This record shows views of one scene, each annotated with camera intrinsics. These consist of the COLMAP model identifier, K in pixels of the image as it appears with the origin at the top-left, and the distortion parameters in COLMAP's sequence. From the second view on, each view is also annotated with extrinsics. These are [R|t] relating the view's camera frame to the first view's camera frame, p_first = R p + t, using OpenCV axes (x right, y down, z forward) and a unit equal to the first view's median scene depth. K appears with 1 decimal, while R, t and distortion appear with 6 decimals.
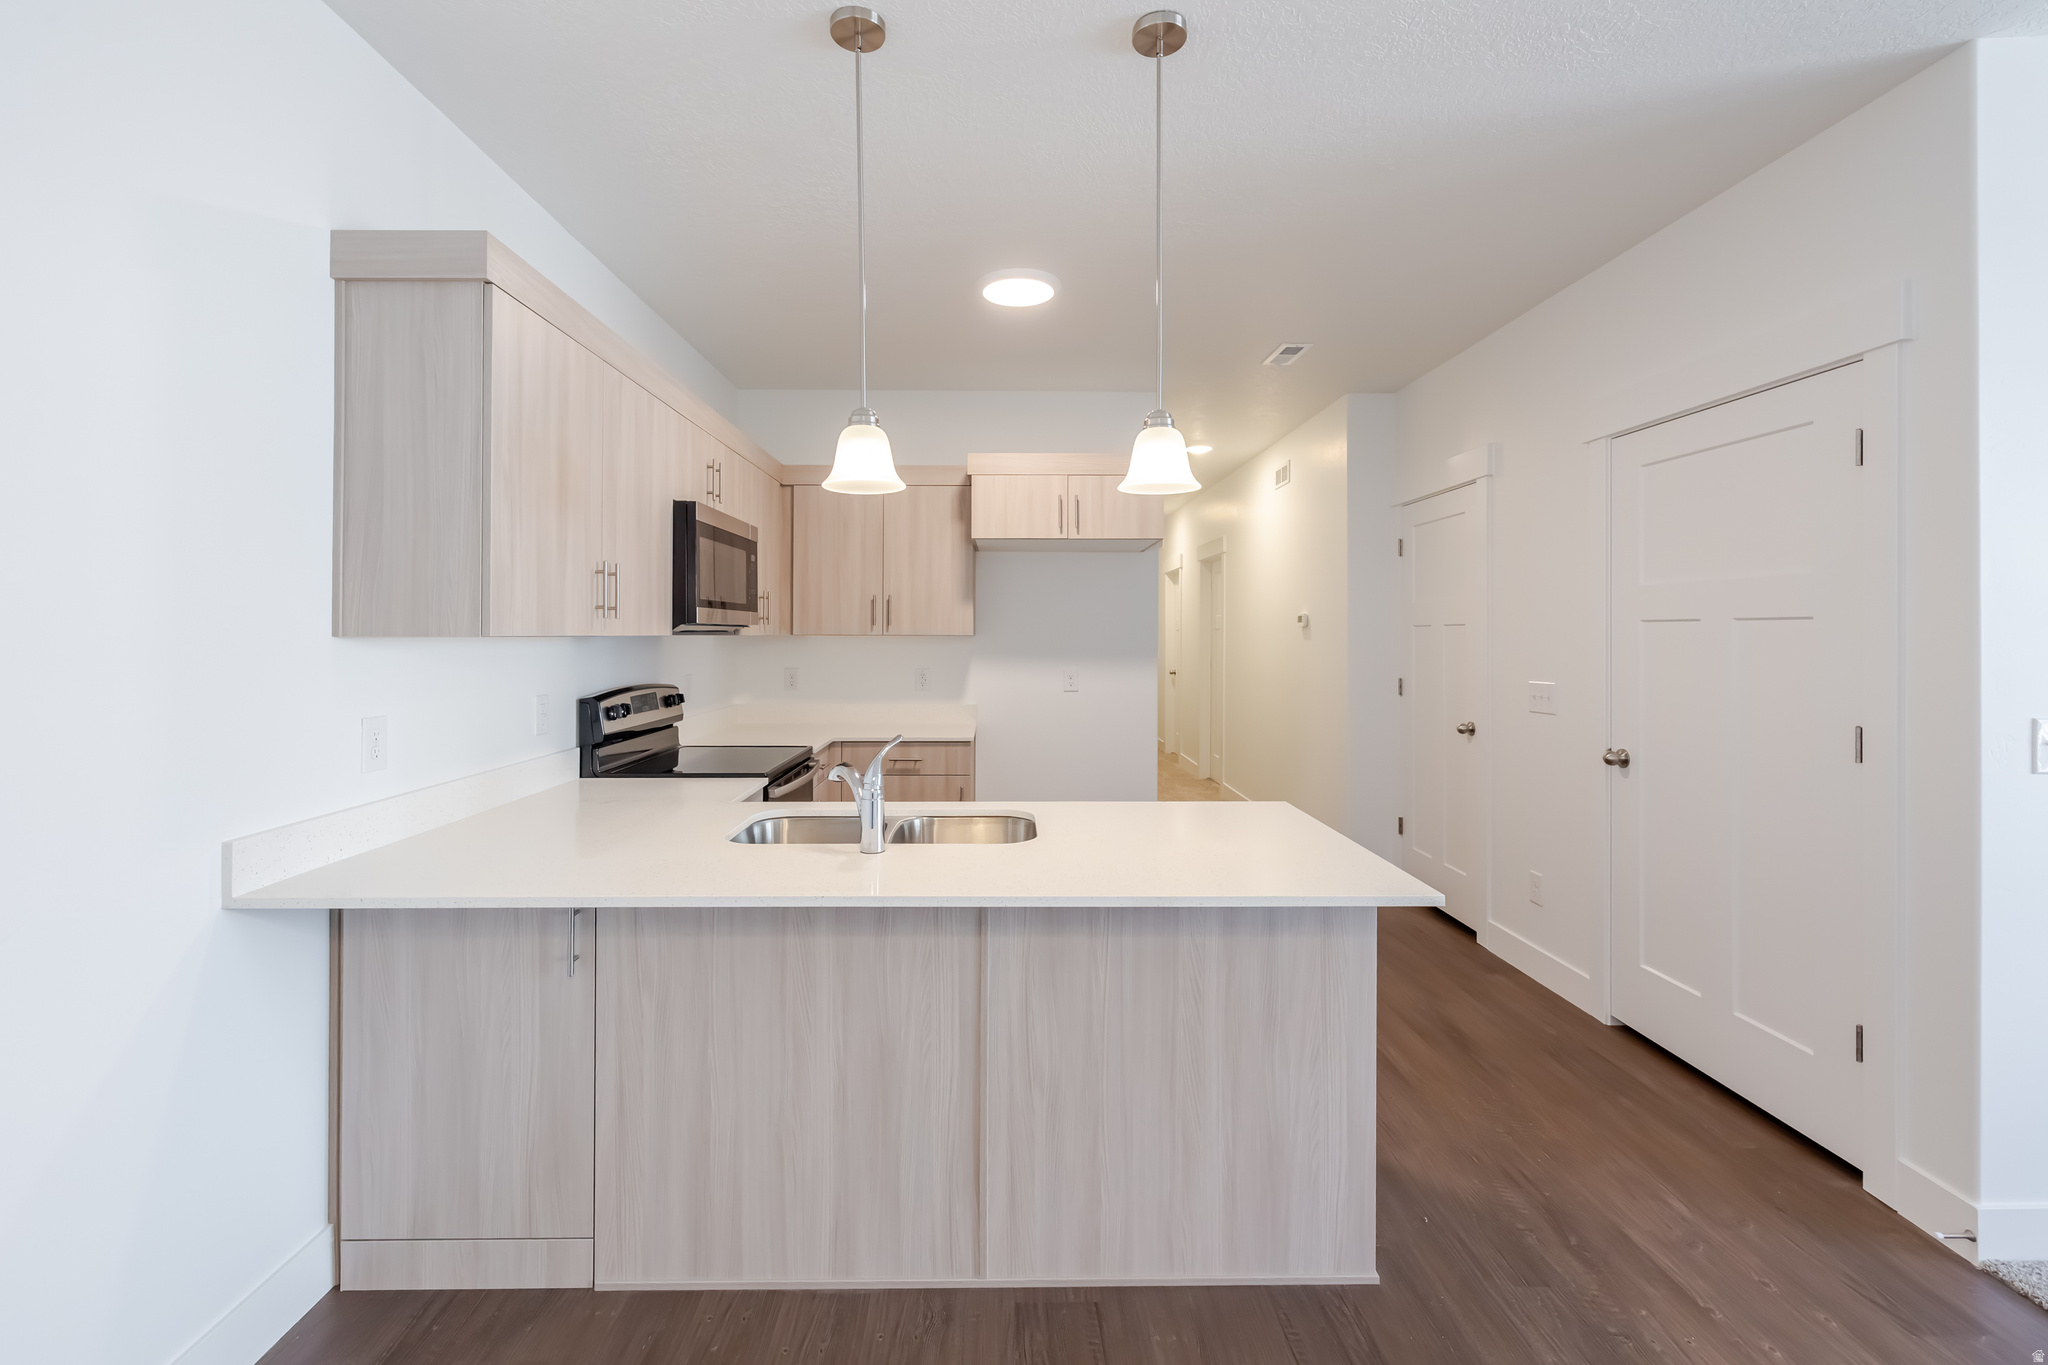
lens RADIAL K [[890.6, 0, 1014.7], [0, 890.6, 632.9], [0, 0, 1]] dist [-0.000320, -0.000054]
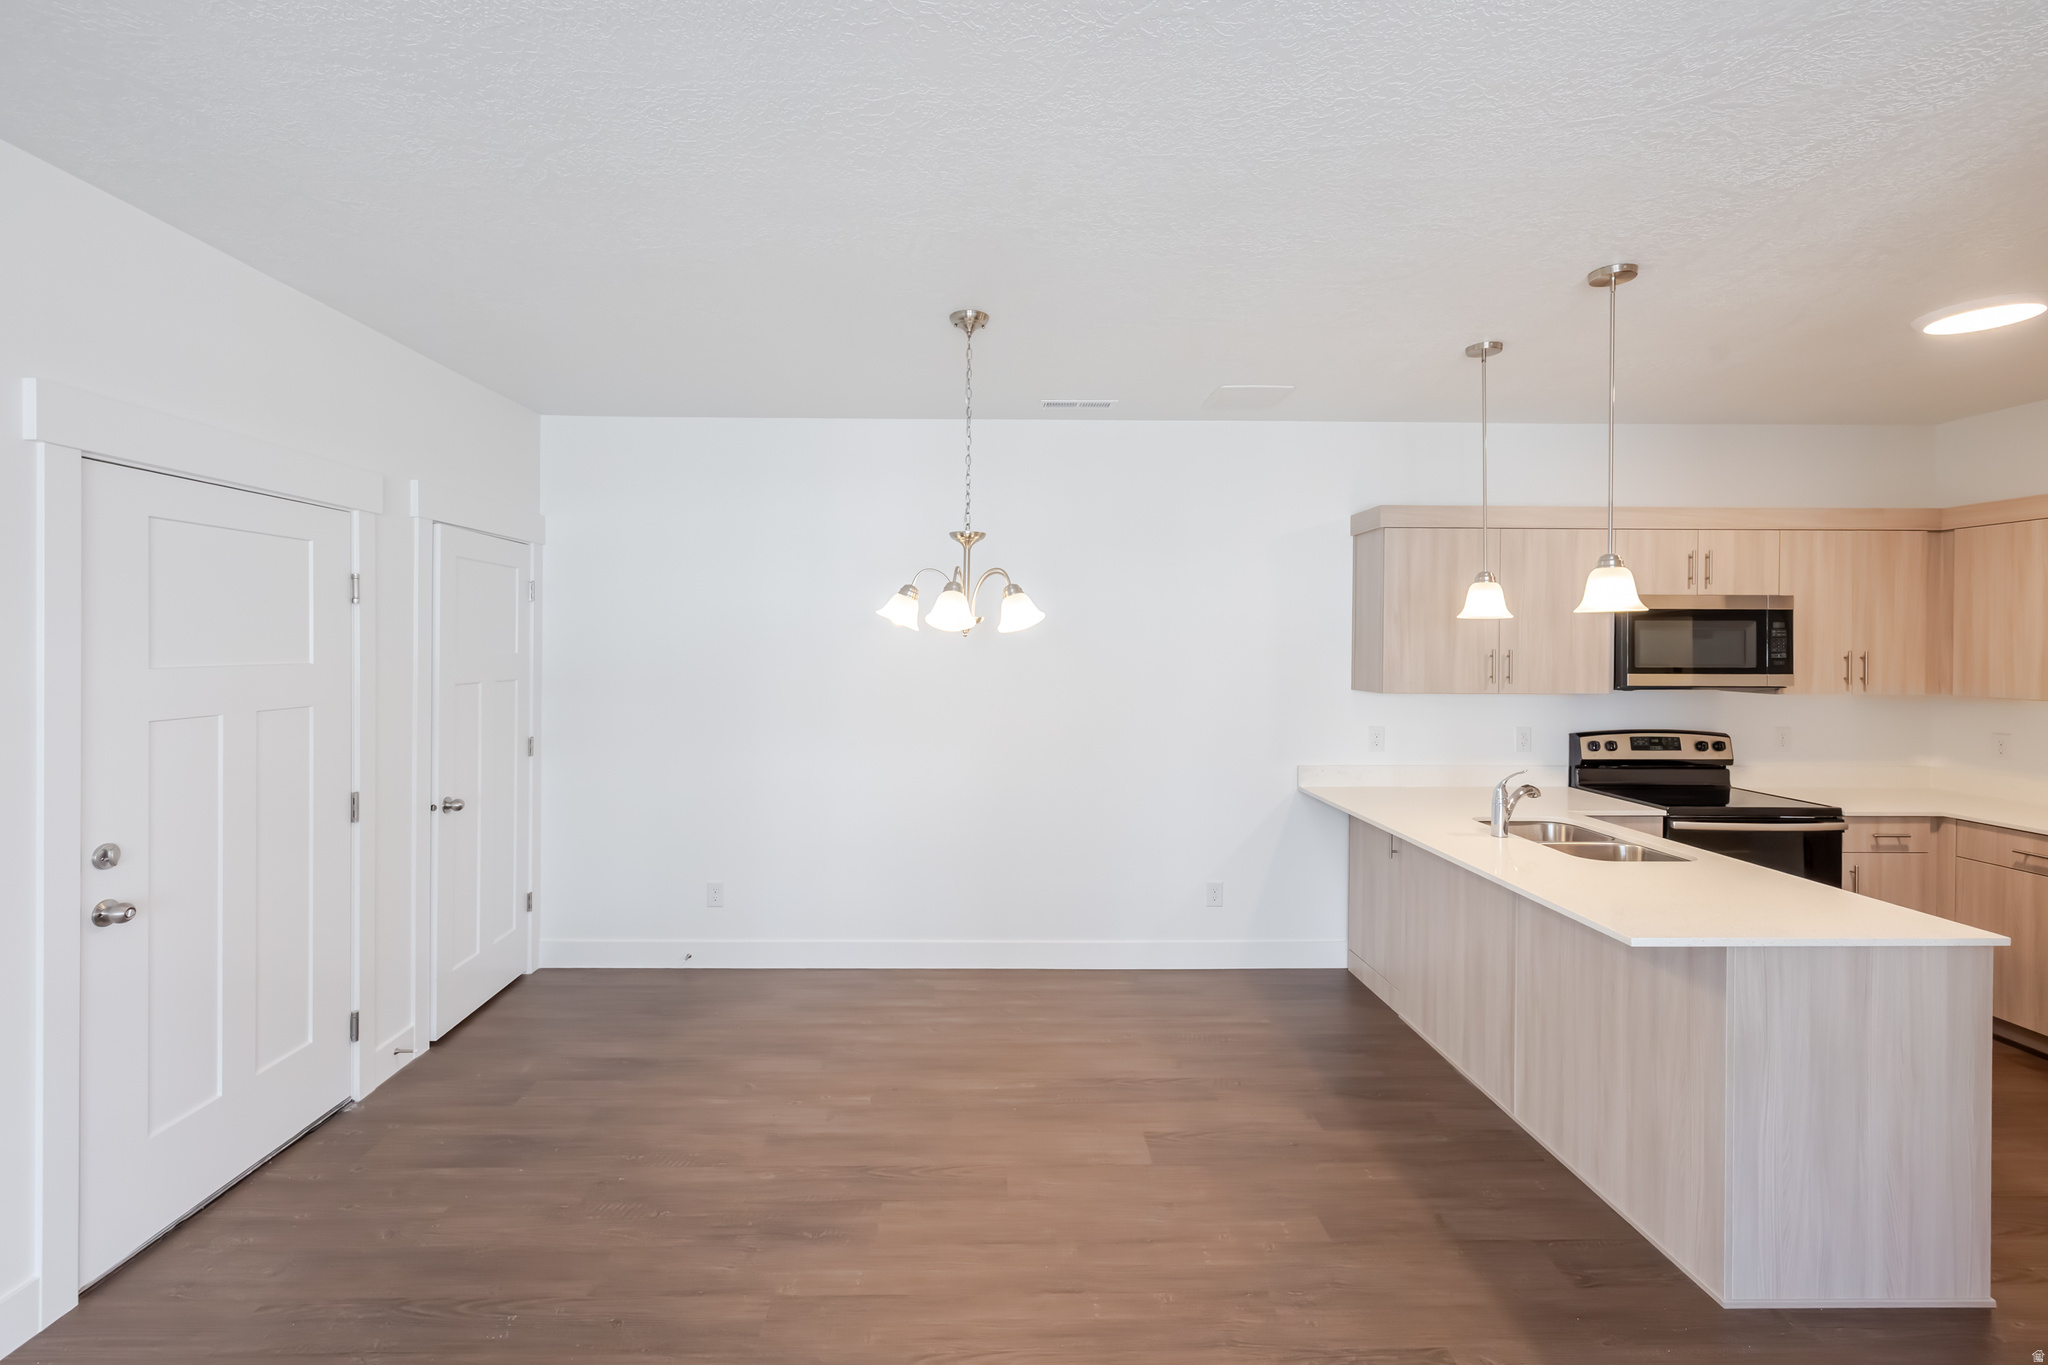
lens RADIAL K [[886.3, 0, 984.6], [0, 886.3, 665.4], [0, 0, 1]] dist [0.001400, 0.000138]
pose [[-0.009370, 0.024352, -0.999660, 0.983077], [-0.003388, 0.999697, 0.024385, -0.070646], [0.999950, 0.003616, -0.009284, 0.043068]]
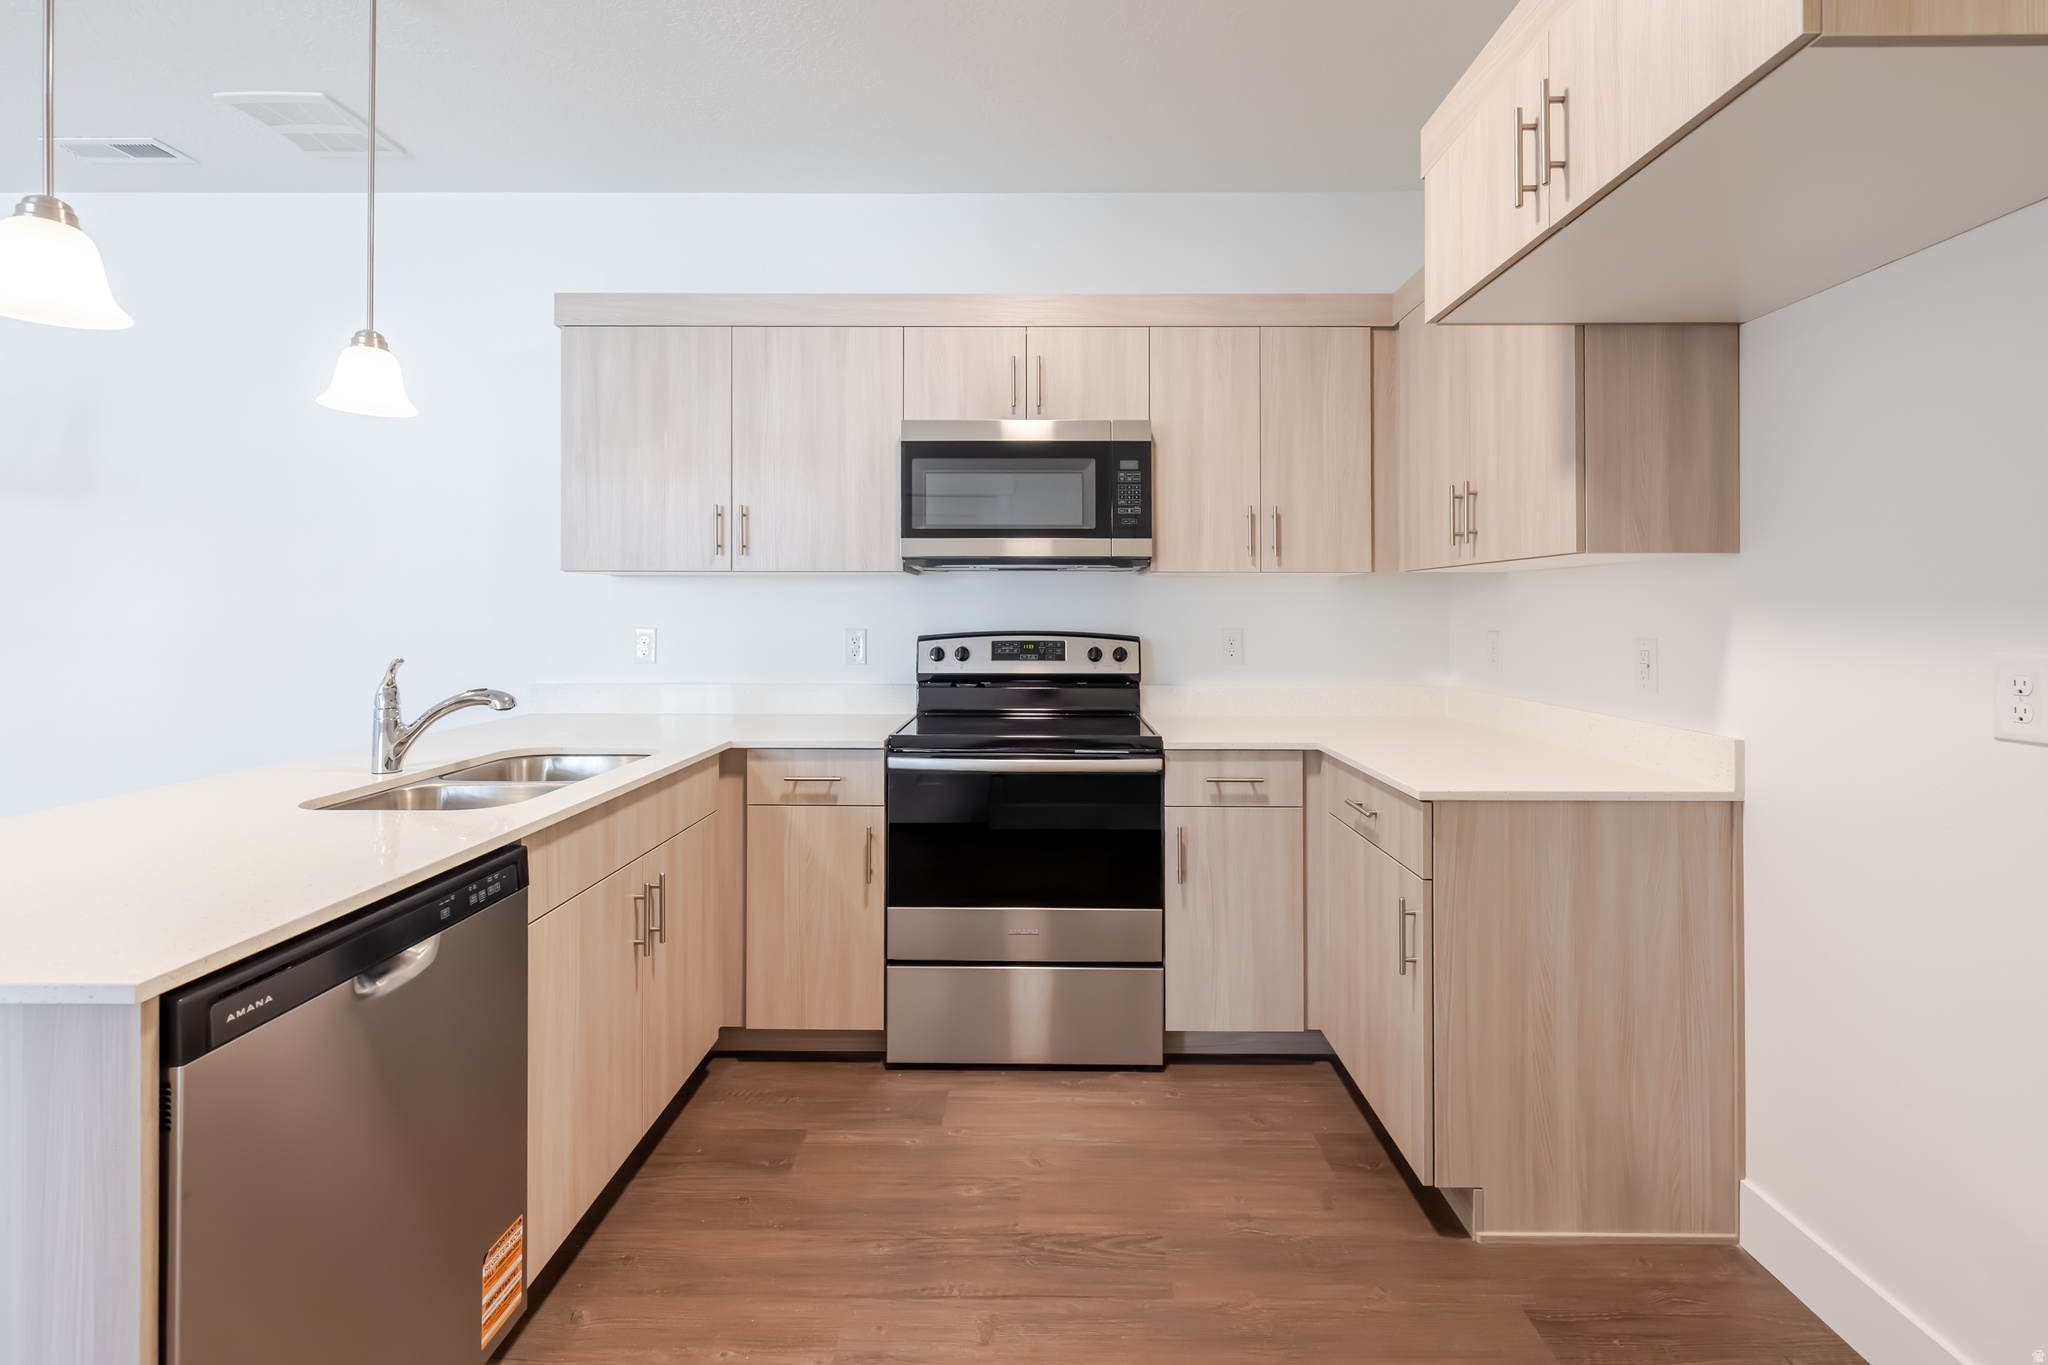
lens RADIAL K [[901.9, 0, 1034.8], [0, 901.9, 619.8], [0, 0, 1]] dist [-0.001178, -0.000075]
pose [[-0.027942, 0.006945, -0.999585, 0.542189], [-0.002703, 0.999972, 0.007023, 0.046036], [0.999606, 0.002898, -0.027923, 1.155064]]
